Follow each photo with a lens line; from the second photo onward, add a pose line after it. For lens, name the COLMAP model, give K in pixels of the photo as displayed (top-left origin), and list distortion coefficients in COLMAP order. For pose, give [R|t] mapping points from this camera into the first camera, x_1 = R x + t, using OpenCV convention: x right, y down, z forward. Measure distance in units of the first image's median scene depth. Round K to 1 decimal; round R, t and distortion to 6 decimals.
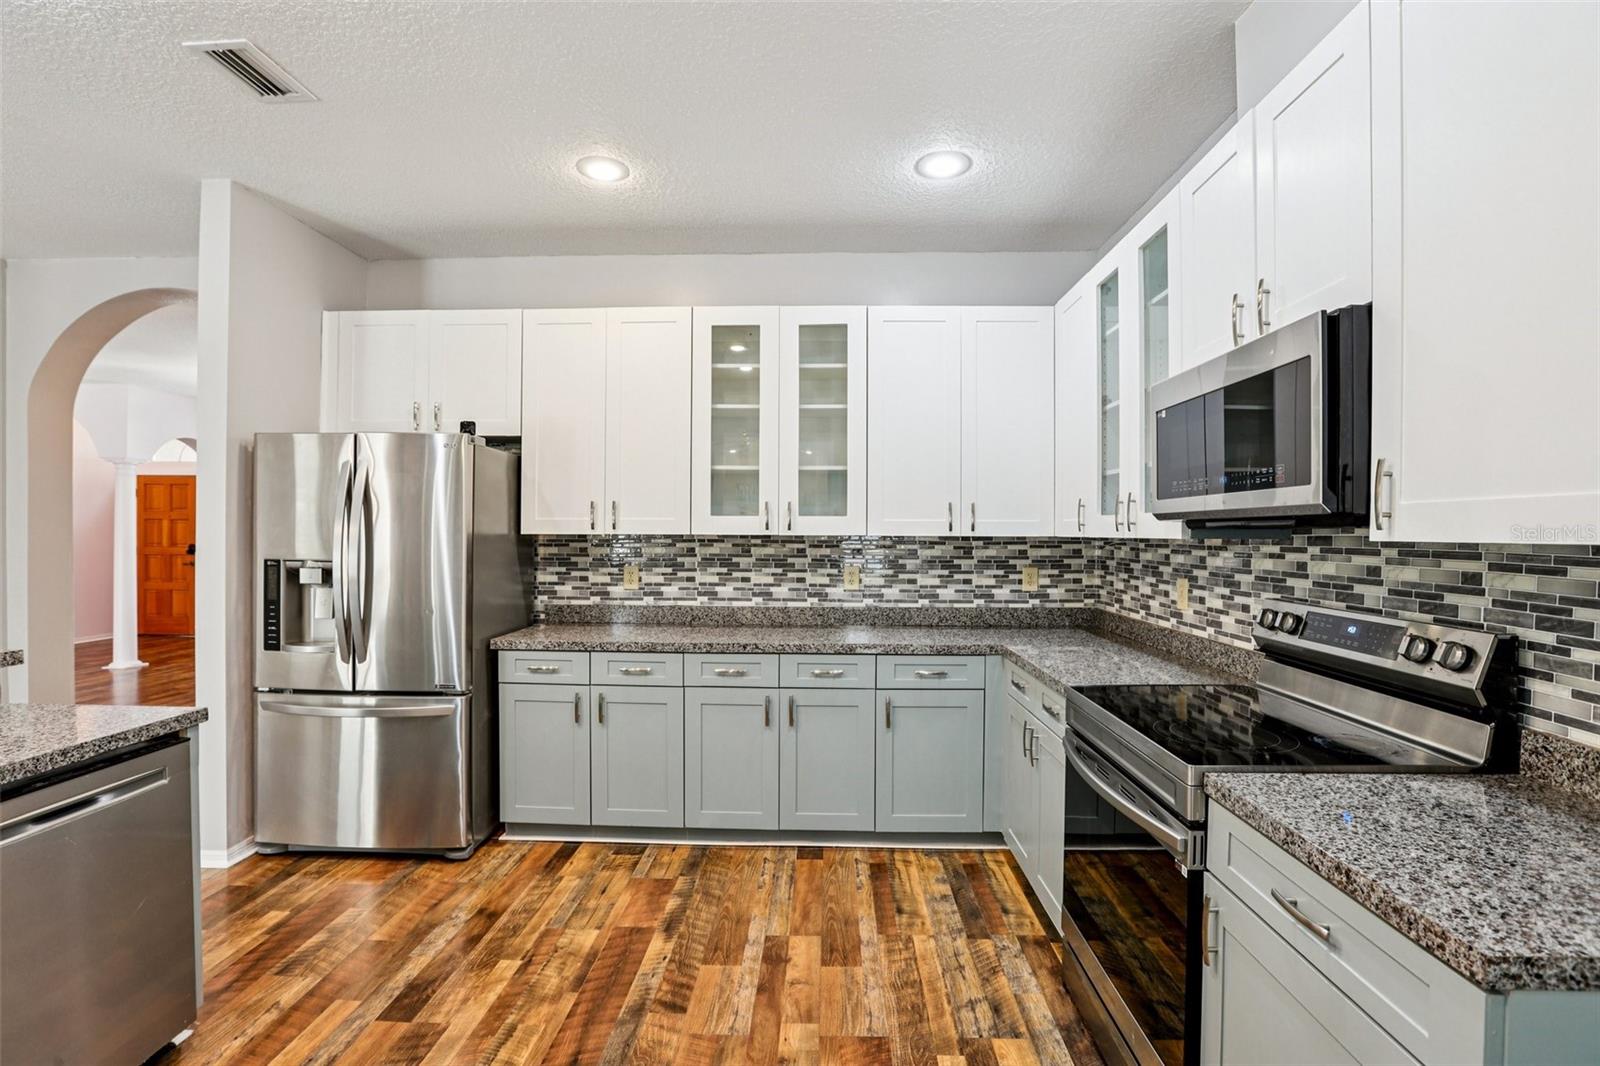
lens RADIAL K [[736.3, 0, 800.0], [0, 736.3, 533.0], [0, 0, 1]] dist [-0.054115, 0.025459]
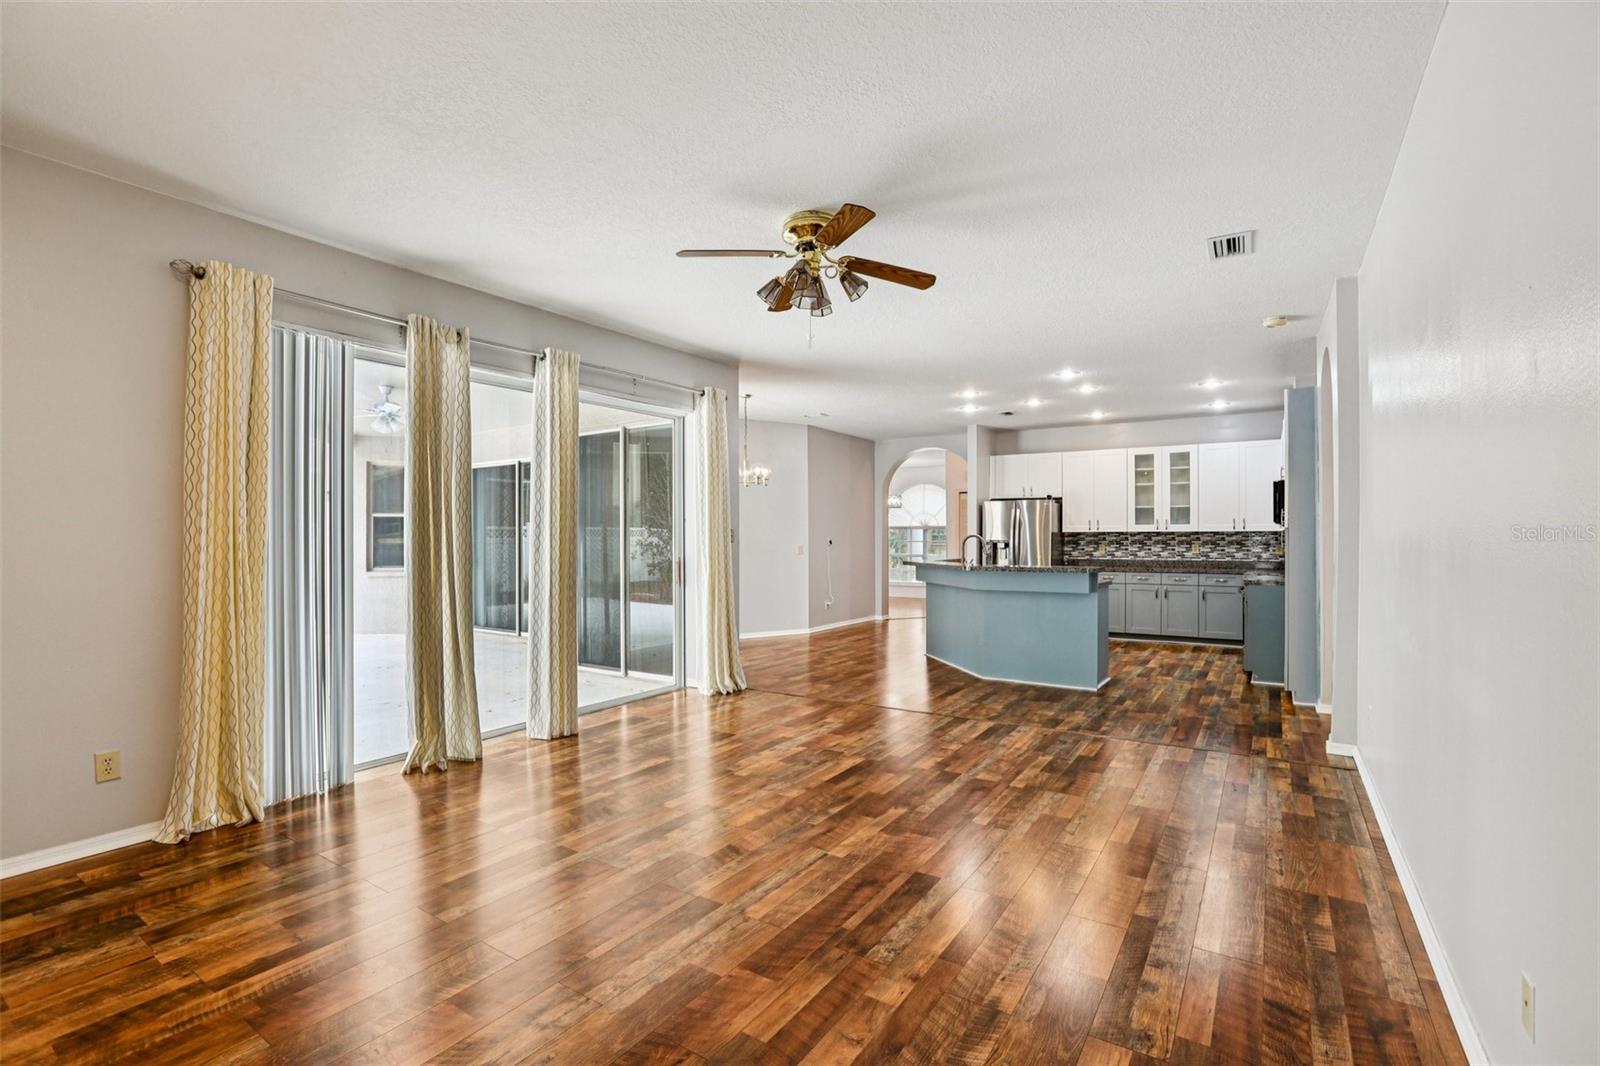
lens RADIAL K [[736.3, 0, 800.0], [0, 736.3, 533.0], [0, 0, 1]] dist [-0.054115, 0.025459]
pose [[0.858599, -0.008284, -0.512581, 0.202286], [0.003837, 0.999945, -0.009734, 0.029372], [0.512634, 0.006391, 0.858583, -2.010012]]
